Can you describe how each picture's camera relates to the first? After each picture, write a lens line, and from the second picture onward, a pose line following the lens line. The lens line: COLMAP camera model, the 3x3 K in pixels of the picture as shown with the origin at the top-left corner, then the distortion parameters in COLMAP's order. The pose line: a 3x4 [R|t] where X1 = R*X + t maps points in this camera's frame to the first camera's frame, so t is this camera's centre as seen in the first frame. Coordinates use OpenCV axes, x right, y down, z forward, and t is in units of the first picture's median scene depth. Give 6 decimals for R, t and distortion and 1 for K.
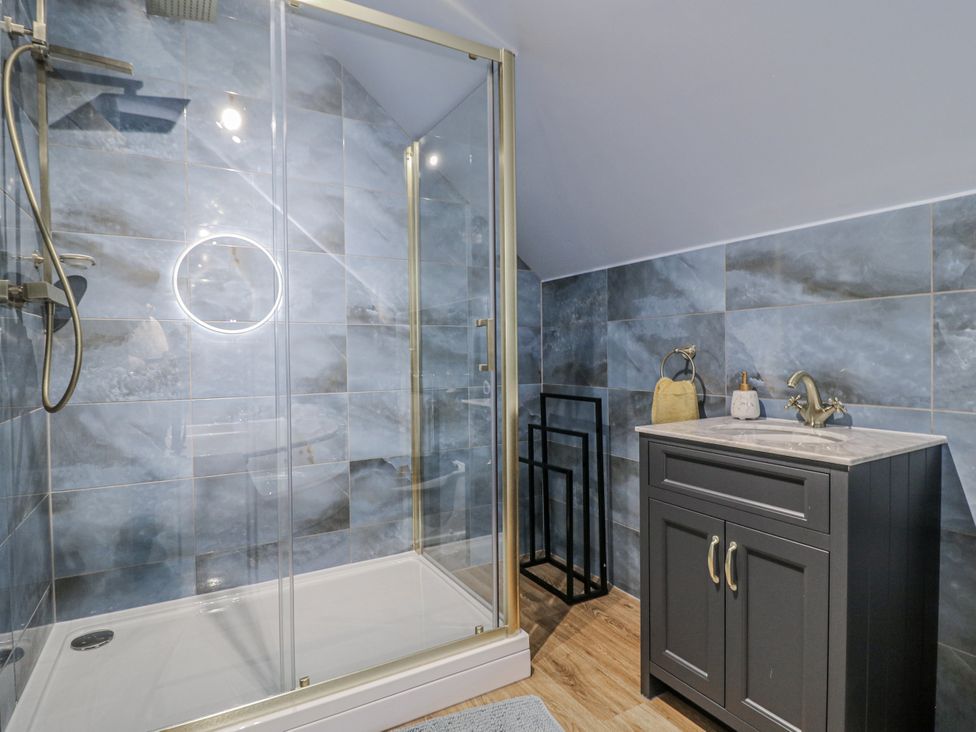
lens RADIAL K [[511.6, 0, 485.0], [0, 511.6, 364.1], [0, 0, 1]] dist [-0.009463, -0.003327]
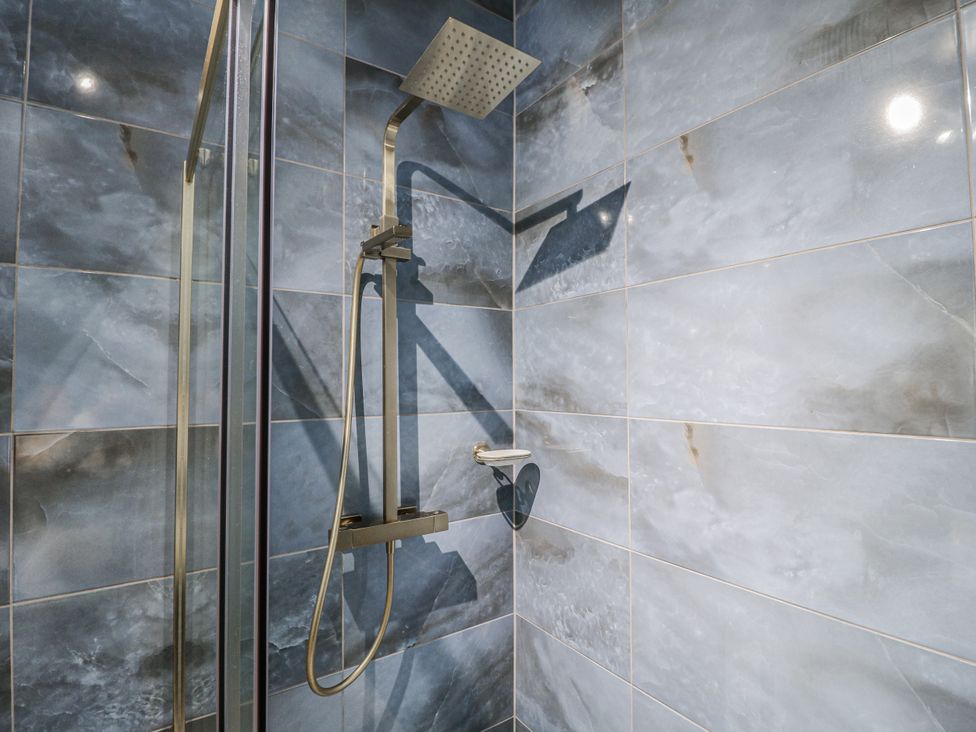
lens RADIAL K [[511.6, 0, 486.8], [0, 511.6, 361.3], [0, 0, 1]] dist [-0.009463, -0.003327]
pose [[0.074988, -0.026700, -0.996827, 0.007559], [-0.017286, 0.999456, -0.028071, -0.299730], [0.997035, 0.019336, 0.074486, 0.823472]]
